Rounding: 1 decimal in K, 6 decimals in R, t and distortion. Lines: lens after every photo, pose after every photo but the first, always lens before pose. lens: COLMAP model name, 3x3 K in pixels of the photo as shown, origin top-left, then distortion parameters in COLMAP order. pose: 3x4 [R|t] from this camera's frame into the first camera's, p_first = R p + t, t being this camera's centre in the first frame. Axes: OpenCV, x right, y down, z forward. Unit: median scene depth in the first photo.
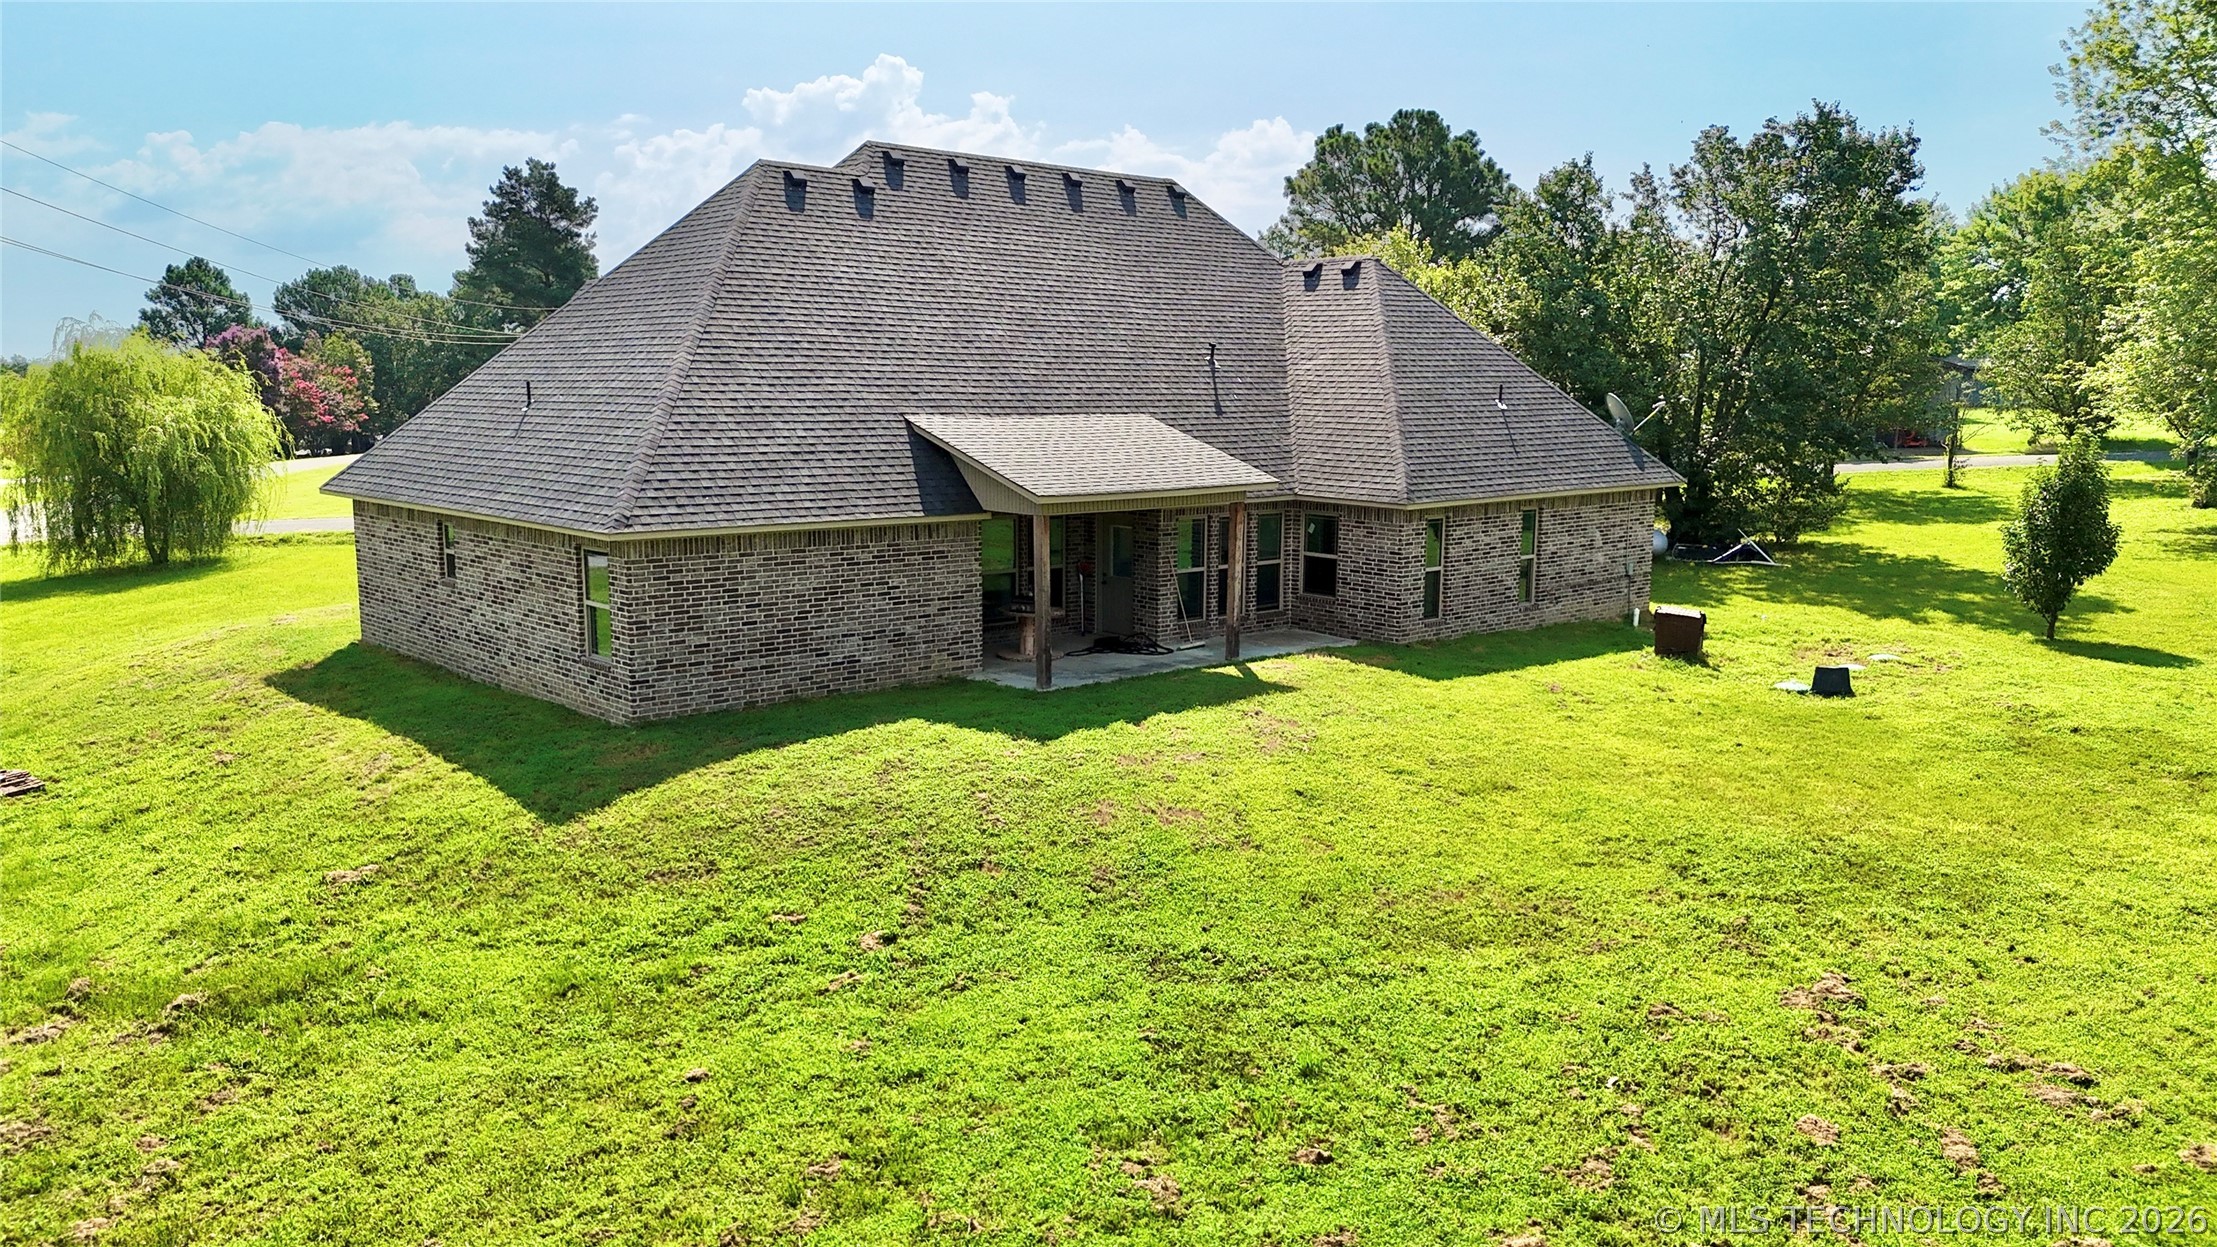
lens RADIAL K [[1635.1, 0, 1108.5], [0, 1635.1, 623.5], [0, 0, 1]] dist [0.092783, -0.121417]
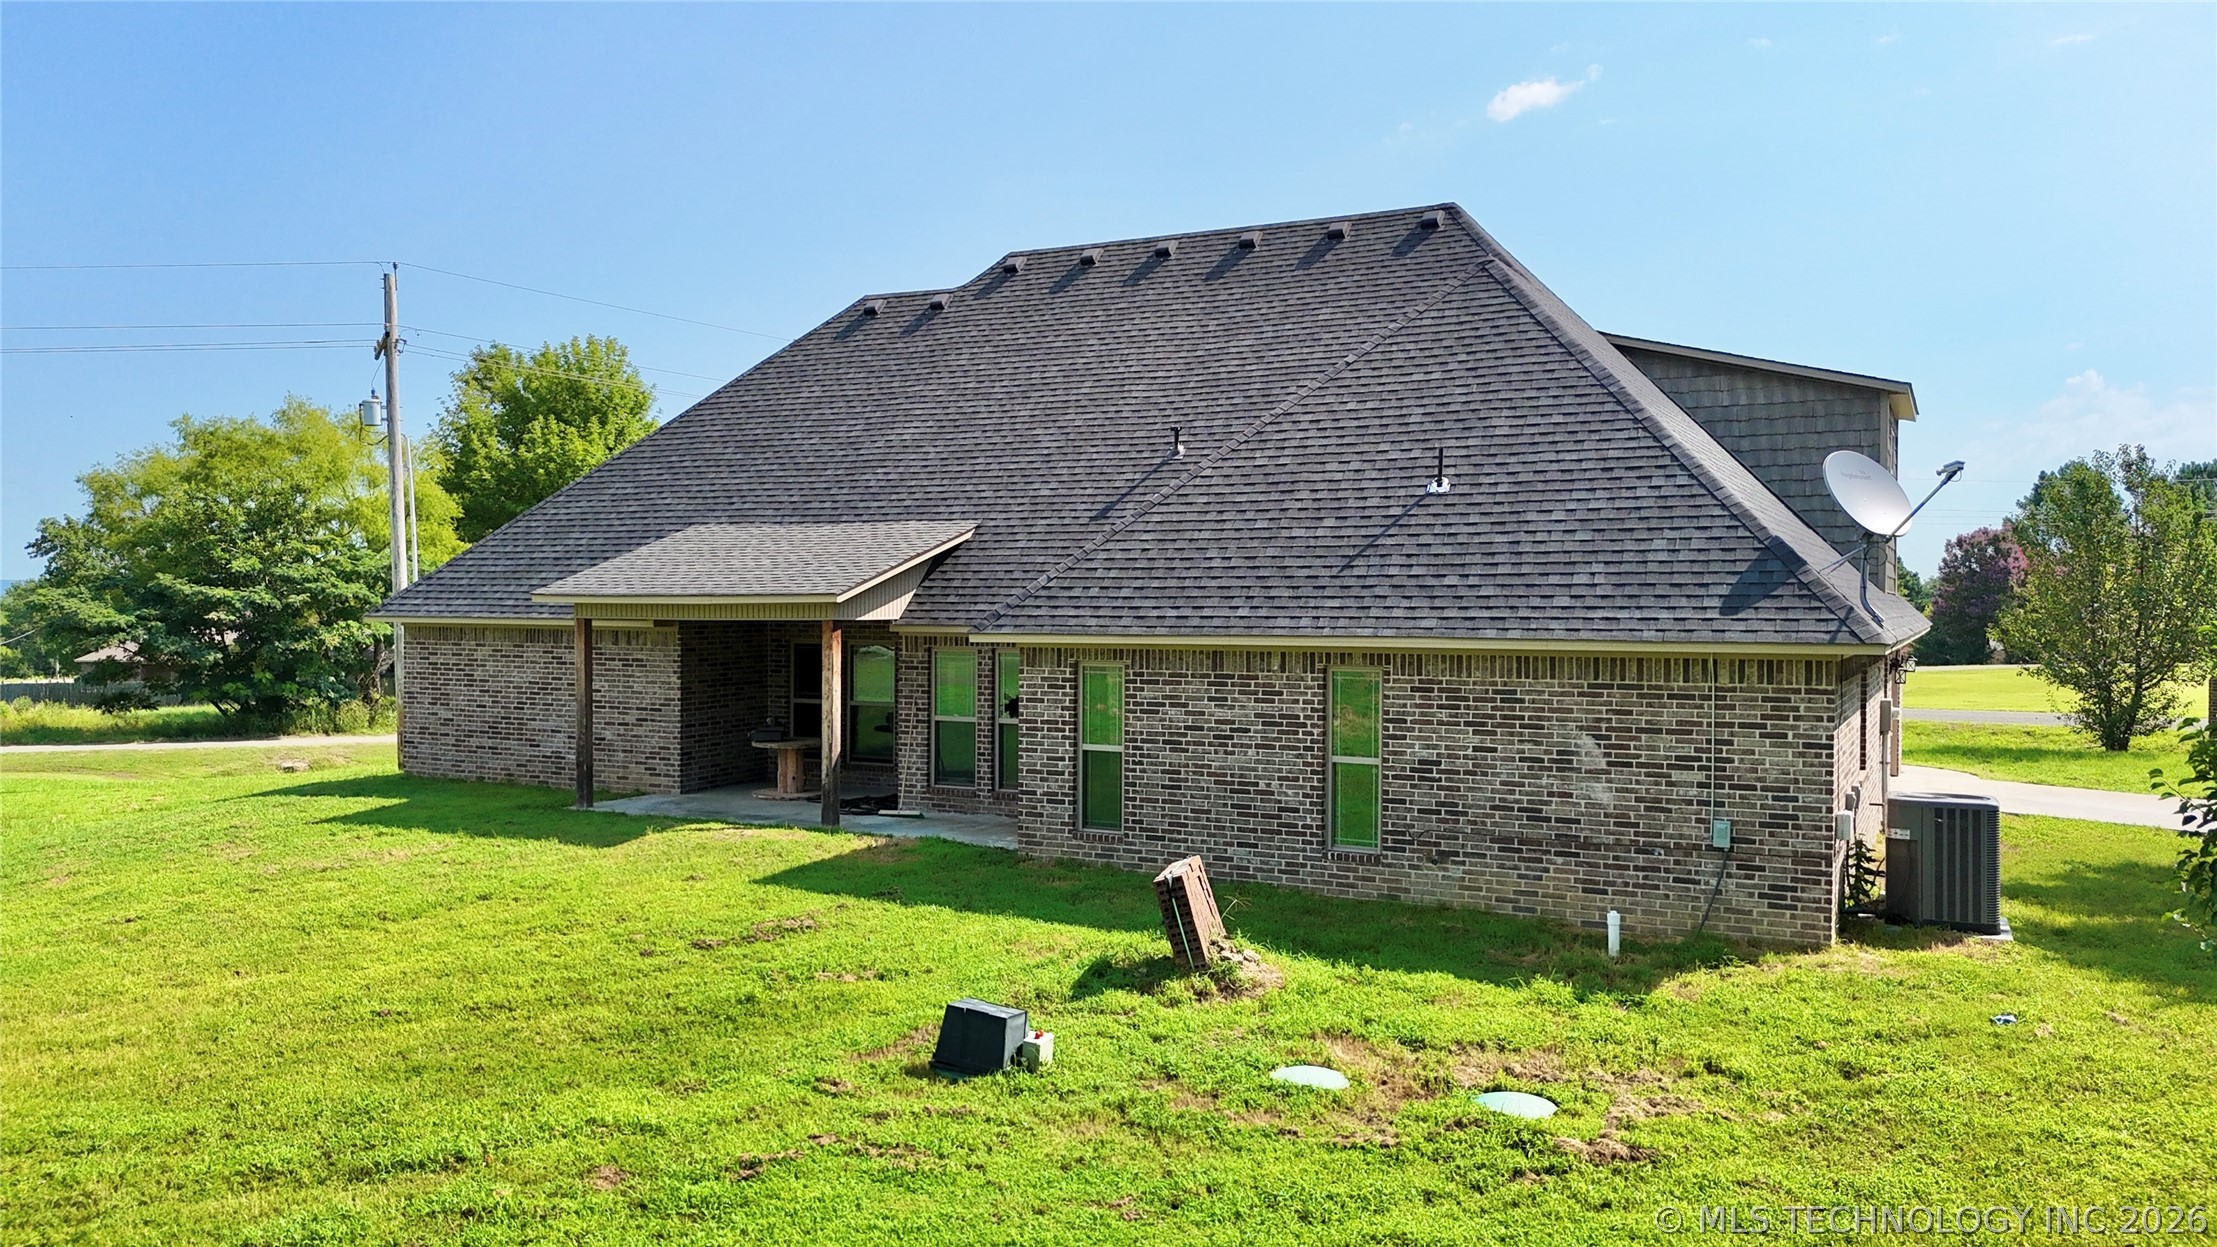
lens RADIAL K [[1635.1, 0, 1108.5], [0, 1635.1, 623.5], [0, 0, 1]] dist [0.092783, -0.121417]
pose [[0.333390, 0.009510, -0.942741, 0.912379], [-0.138904, 0.989532, -0.039140, -0.065778], [0.932500, 0.144000, 0.331221, 0.932266]]
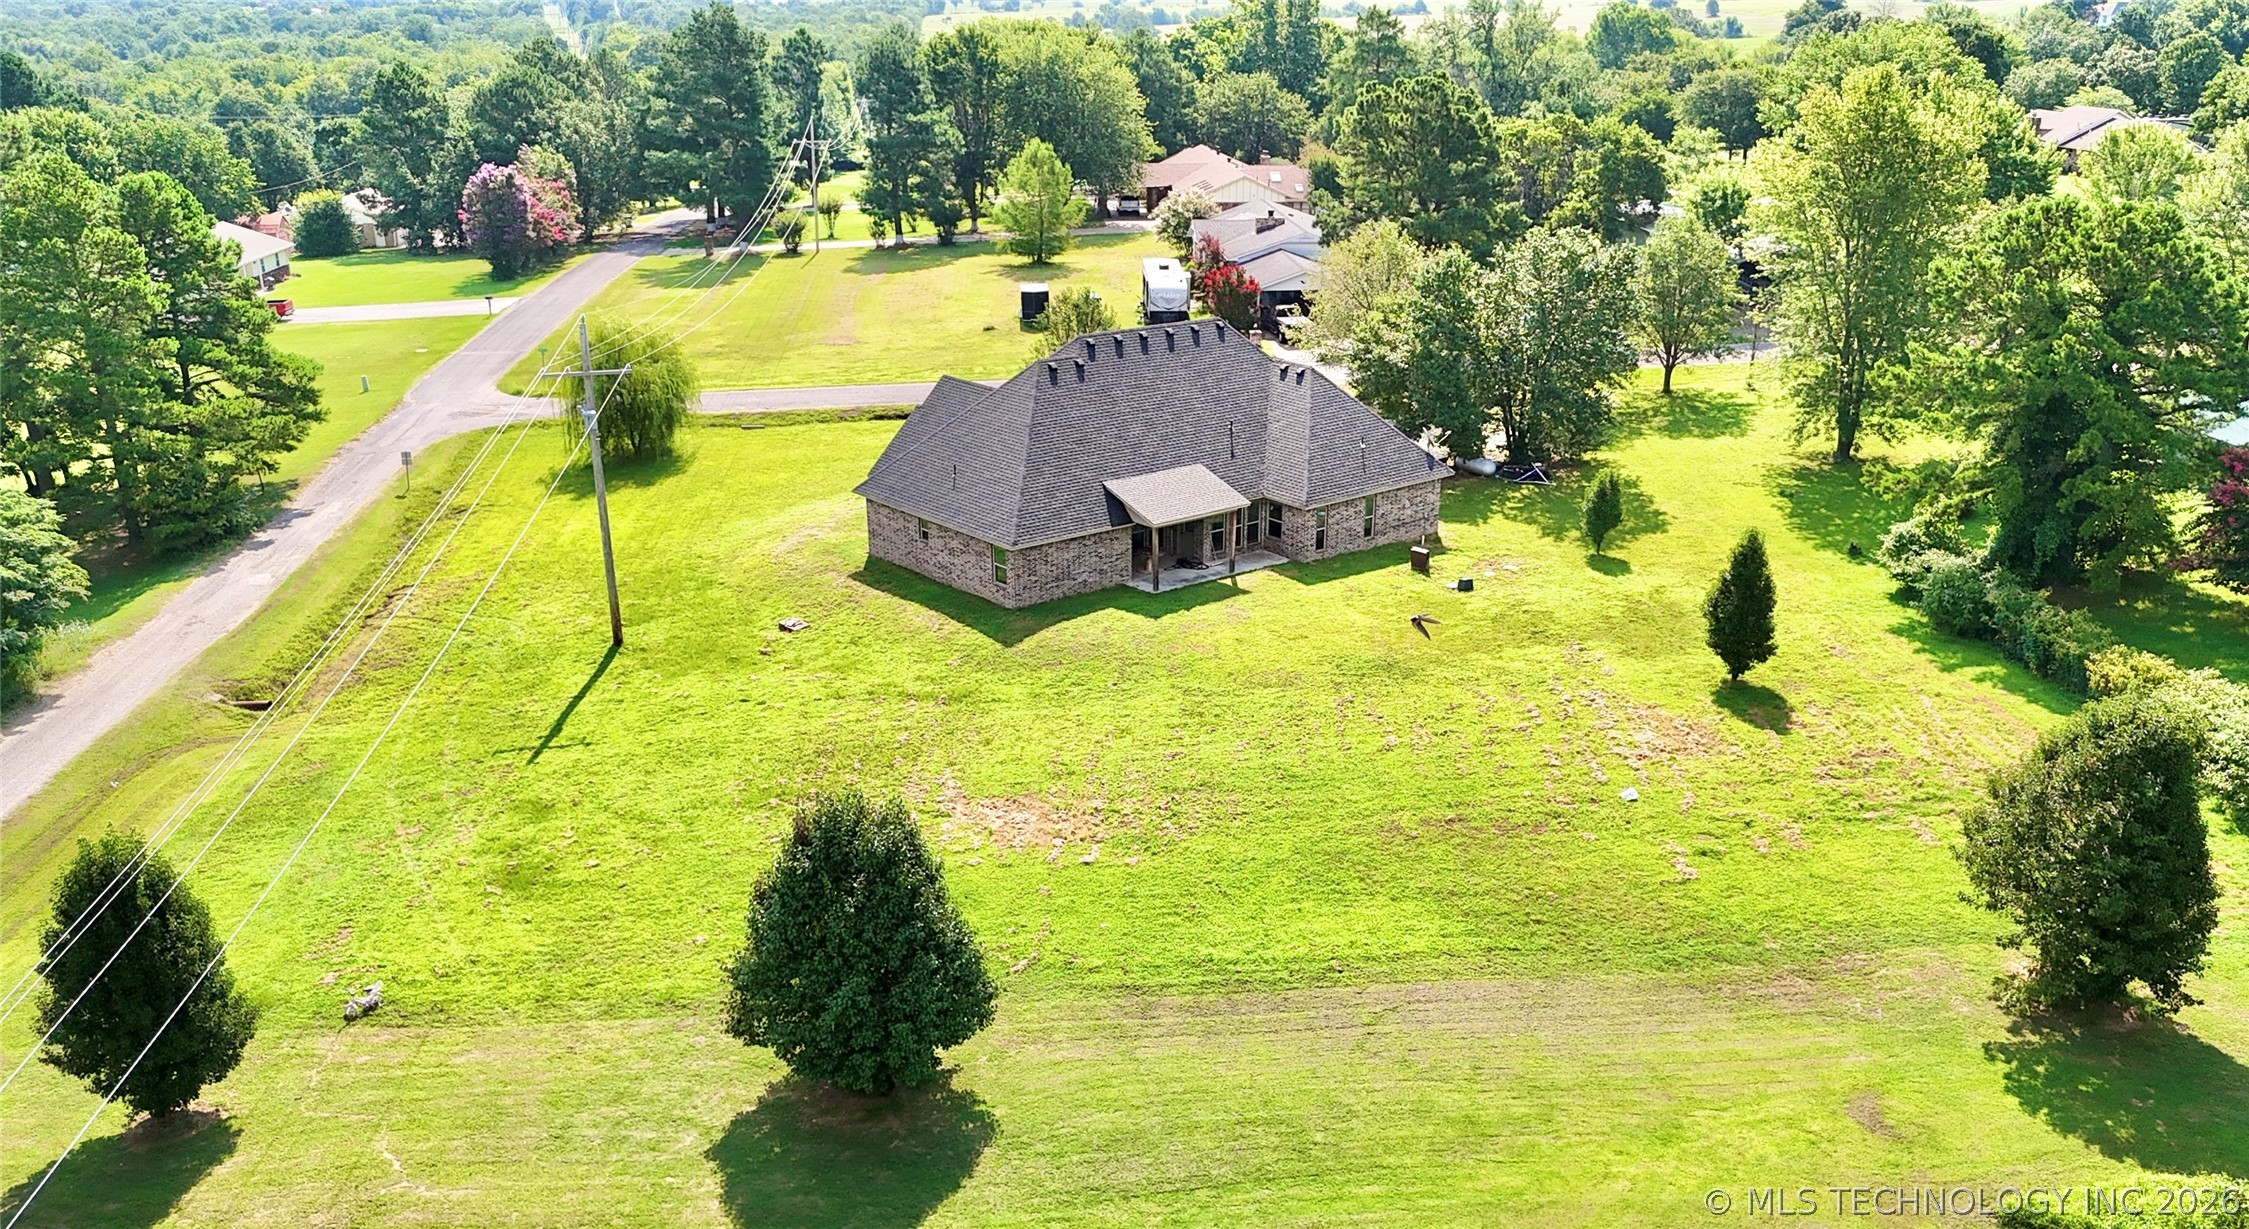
lens RADIAL K [[1748.2, 0, 1124.5], [0, 1748.2, 614.5], [0, 0, 1]] dist [-0.000181, 0.000166]
pose [[0.998461, 0.008756, -0.054756, 0.063805], [0.000089, 0.987200, 0.159490, -0.365446], [0.055452, -0.159250, 0.985680, -1.765531]]
